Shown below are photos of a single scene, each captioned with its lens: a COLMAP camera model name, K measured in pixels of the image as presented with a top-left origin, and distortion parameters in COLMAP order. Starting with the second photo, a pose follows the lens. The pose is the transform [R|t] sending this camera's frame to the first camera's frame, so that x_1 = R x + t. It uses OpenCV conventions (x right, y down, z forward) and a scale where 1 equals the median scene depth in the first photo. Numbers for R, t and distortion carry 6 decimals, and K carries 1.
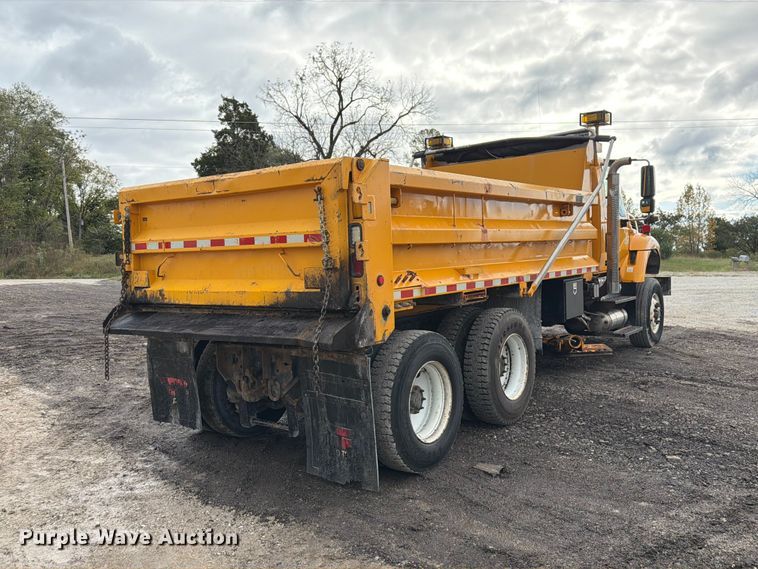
lens RADIAL K [[556.1, 0, 384.1], [0, 556.1, 283.5], [0, 0, 1]] dist [0.084431, -0.120168]
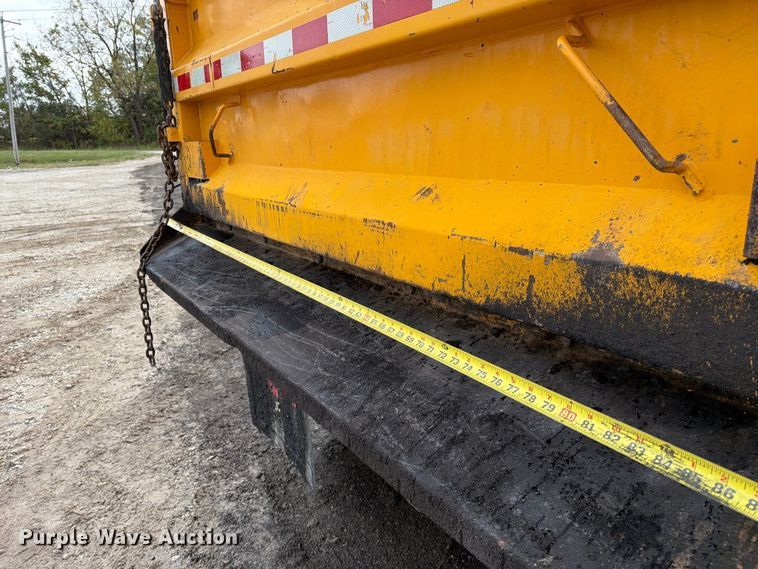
lens RADIAL K [[556.1, 0, 384.1], [0, 556.1, 283.5], [0, 0, 1]] dist [0.084431, -0.120168]
pose [[0.939709, 0.084819, -0.331290, -0.134549], [-0.010651, 0.975543, 0.219552, -0.012292], [0.341810, -0.202786, 0.917630, 0.618552]]
